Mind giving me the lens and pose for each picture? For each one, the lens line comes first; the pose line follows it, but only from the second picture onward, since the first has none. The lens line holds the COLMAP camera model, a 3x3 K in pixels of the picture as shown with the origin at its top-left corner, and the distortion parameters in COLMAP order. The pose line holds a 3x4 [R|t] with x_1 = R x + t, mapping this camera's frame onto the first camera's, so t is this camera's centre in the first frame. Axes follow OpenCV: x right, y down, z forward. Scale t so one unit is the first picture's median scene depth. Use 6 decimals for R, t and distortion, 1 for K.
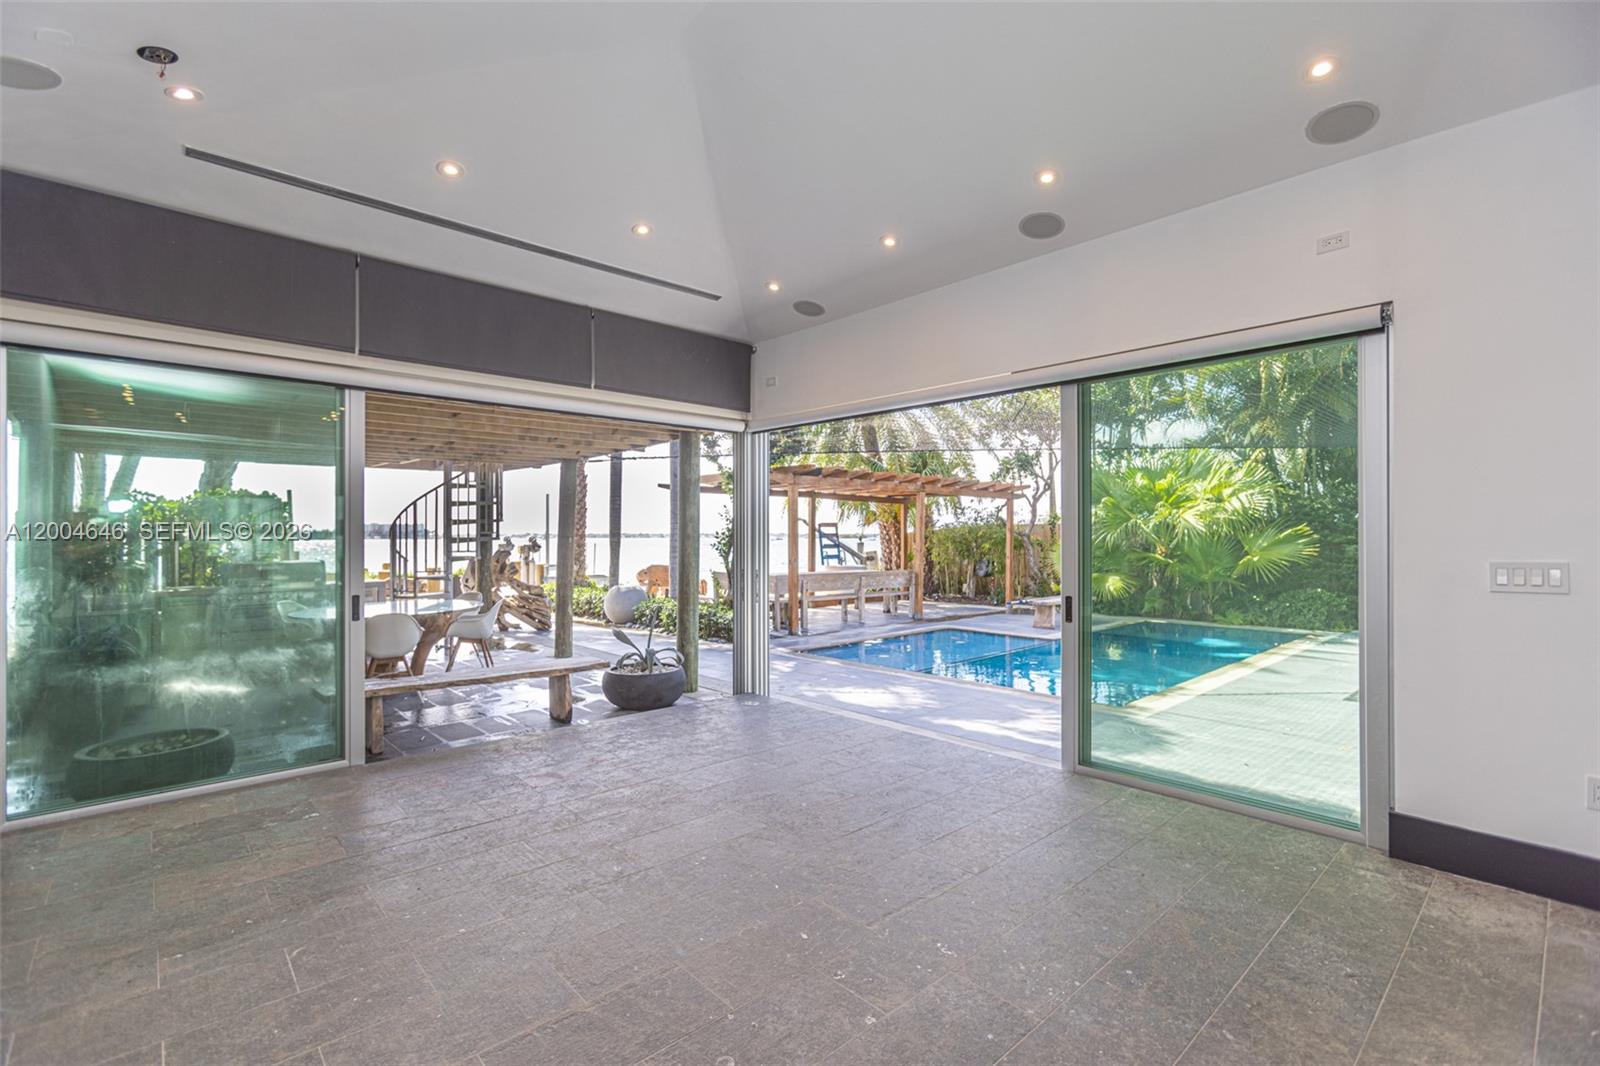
lens RADIAL K [[729.1, 0, 794.9], [0, 729.1, 532.7], [0, 0, 1]] dist [-0.000450, -0.000031]
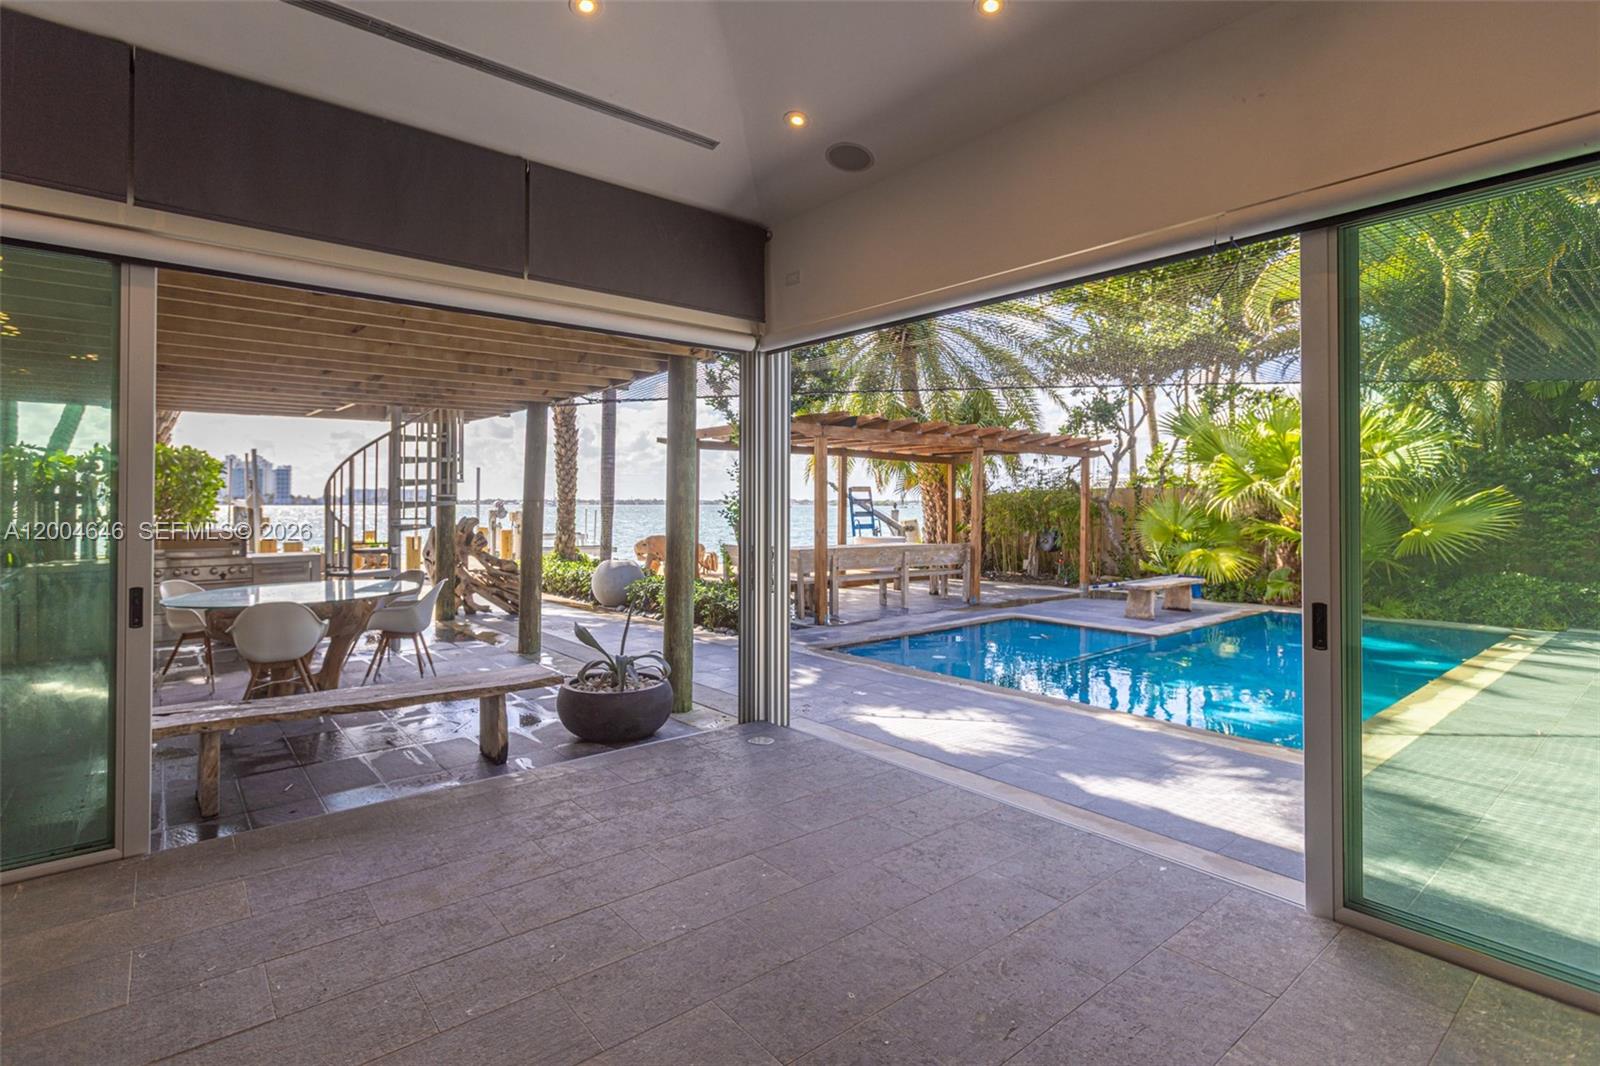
lens RADIAL K [[764.3, 0, 750.6], [0, 764.3, 497.7], [0, 0, 1]] dist [-0.000005, 0.000065]
pose [[0.996002, 0.001676, -0.089319, -0.003955], [-0.001939, 0.999994, -0.002868, 0.003448], [0.089314, 0.003030, 0.995999, 0.149305]]
